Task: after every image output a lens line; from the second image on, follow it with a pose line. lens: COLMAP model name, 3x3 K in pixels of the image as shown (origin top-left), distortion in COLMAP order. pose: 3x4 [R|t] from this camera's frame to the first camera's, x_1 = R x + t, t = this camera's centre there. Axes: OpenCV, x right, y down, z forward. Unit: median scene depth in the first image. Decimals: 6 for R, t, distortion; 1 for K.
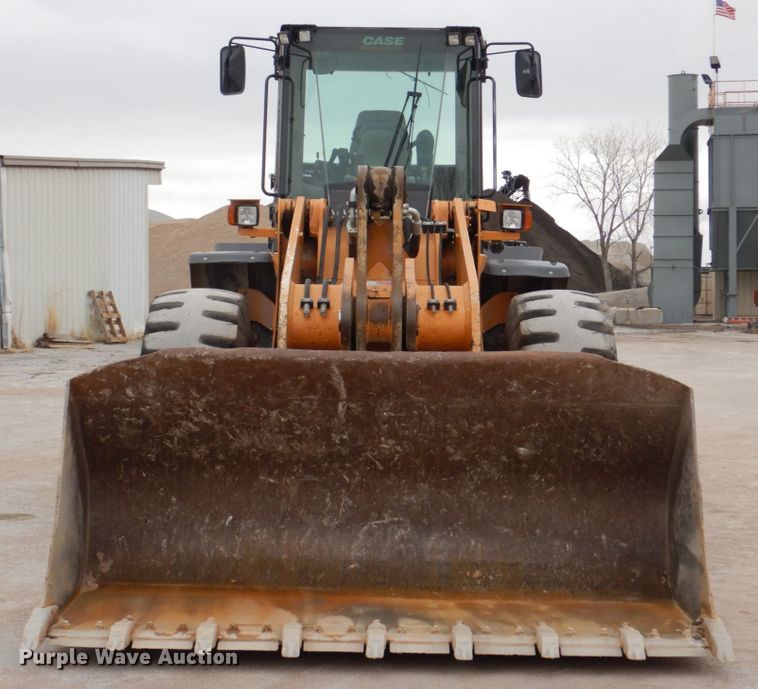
lens RADIAL K [[1490.3, 0, 379.0], [0, 1490.3, 344.5], [0, 0, 1]] dist [0.022697, 0.323570]
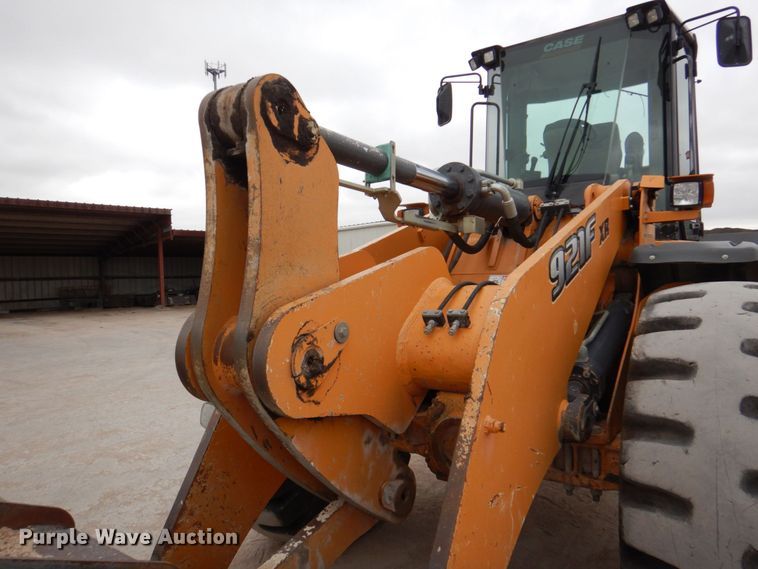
lens RADIAL K [[525.6, 0, 379.0], [0, 525.6, 284.5], [0, 0, 1]] dist [0.014046, -0.001309]
pose [[0.819585, -0.023067, -0.572493, 0.117327], [0.020441, 0.999730, -0.011017, -0.031375], [0.572592, -0.002673, 0.819836, 0.666399]]
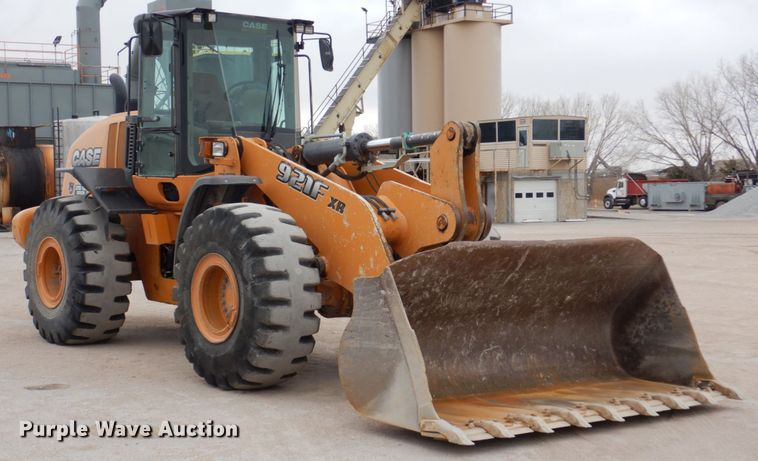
lens RADIAL K [[1147.8, 0, 379.0], [0, 1147.8, 230.5], [0, 0, 1]] dist [-0.015523, -0.068096]
pose [[0.798176, -0.026290, 0.601851, -0.608183], [0.032835, 0.999461, 0.000113, -0.007547], [-0.601529, 0.019671, 0.798609, 0.077704]]
